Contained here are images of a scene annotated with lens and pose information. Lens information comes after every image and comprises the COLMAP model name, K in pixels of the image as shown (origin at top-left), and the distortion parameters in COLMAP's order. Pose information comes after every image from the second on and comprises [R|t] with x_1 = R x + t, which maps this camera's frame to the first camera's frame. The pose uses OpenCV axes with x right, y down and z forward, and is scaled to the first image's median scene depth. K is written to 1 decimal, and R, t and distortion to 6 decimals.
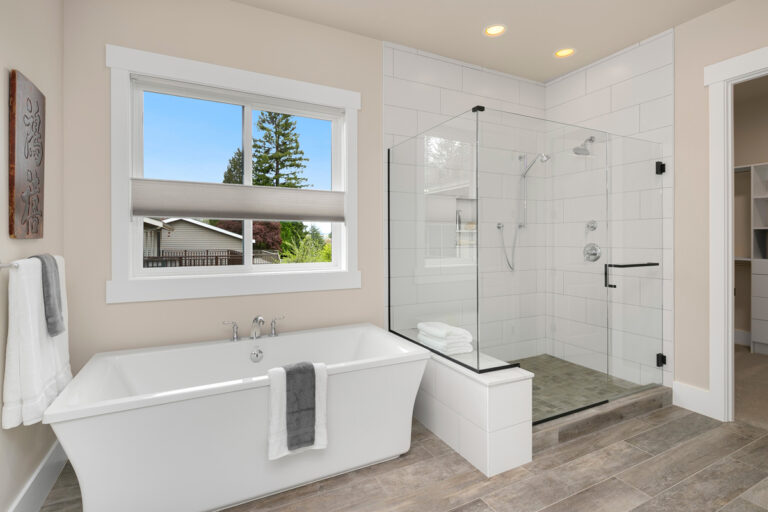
lens RADIAL K [[373.9, 0, 383.5], [0, 373.9, 240.0], [0, 0, 1]] dist [-0.002091, -0.000543]
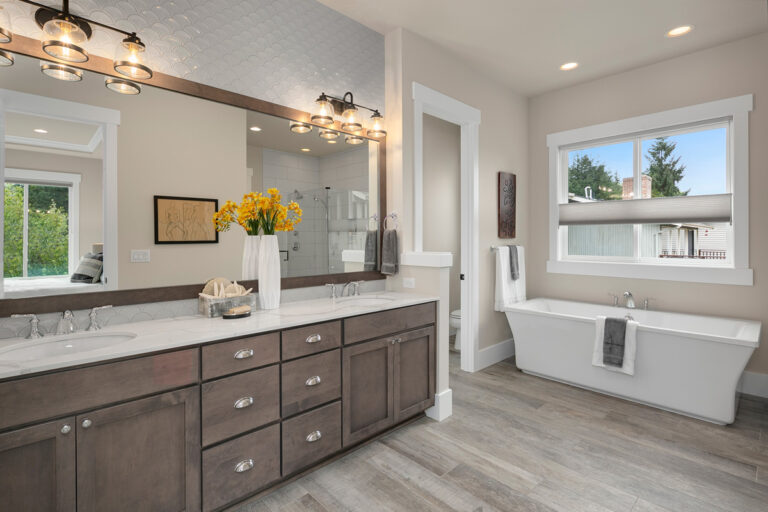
lens RADIAL K [[379.7, 0, 383.7], [0, 379.7, 241.0], [0, 0, 1]] dist [0.000582, -0.000080]
pose [[0.295709, 0.004136, -0.955269, 1.034800], [0.000550, 0.999990, 0.004500, 0.000878], [0.955278, -0.001856, 0.295704, -0.429832]]
